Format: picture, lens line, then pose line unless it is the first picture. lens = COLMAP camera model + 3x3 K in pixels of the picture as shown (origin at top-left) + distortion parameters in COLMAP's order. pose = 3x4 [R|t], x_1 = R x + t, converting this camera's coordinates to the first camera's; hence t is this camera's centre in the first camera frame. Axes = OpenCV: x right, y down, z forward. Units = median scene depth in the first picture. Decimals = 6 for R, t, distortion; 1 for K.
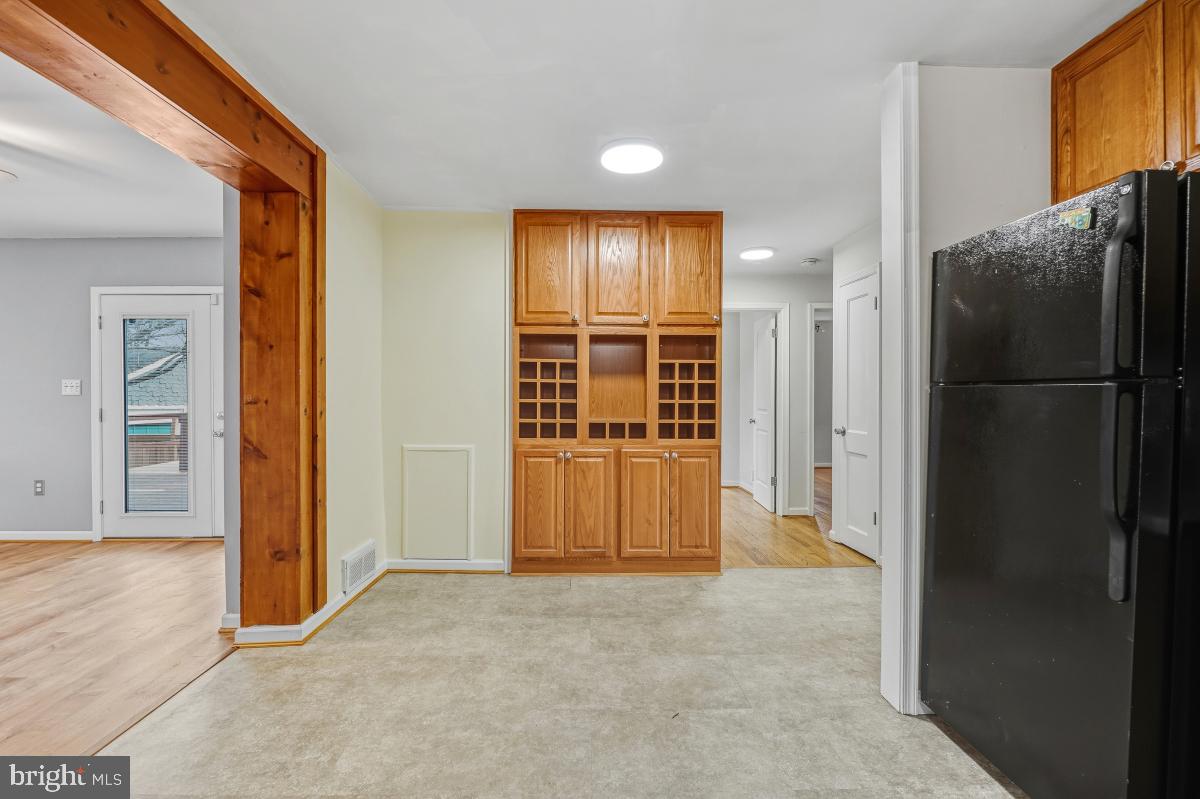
lens RADIAL K [[526.7, 0, 600.0], [0, 526.7, 399.5], [0, 0, 1]] dist [-0.000538, 0.000146]
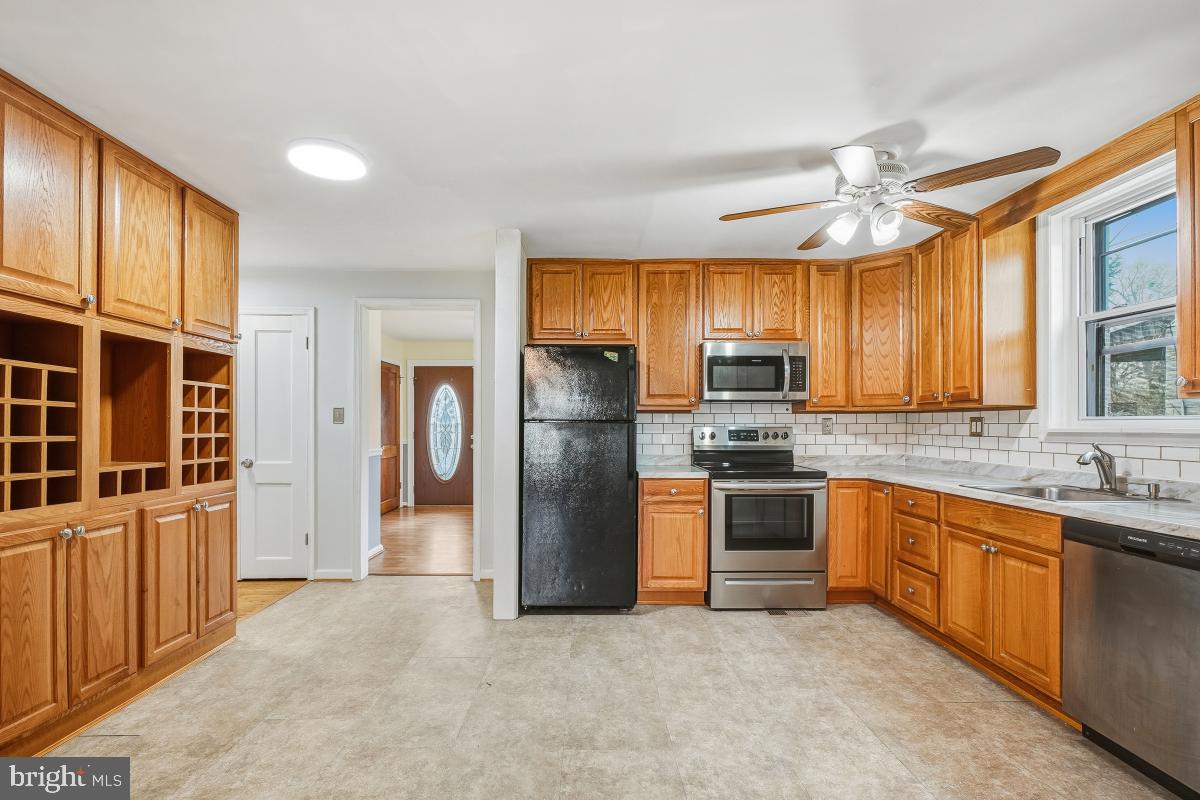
lens RADIAL K [[560.9, 0, 591.4], [0, 560.9, 426.8], [0, 0, 1]] dist [-0.002270, -0.000715]
pose [[0.013309, -0.004408, 0.999902, -0.673966], [0.006095, 0.999972, 0.004327, -0.009355], [-0.999893, 0.006037, 0.013335, 0.416956]]
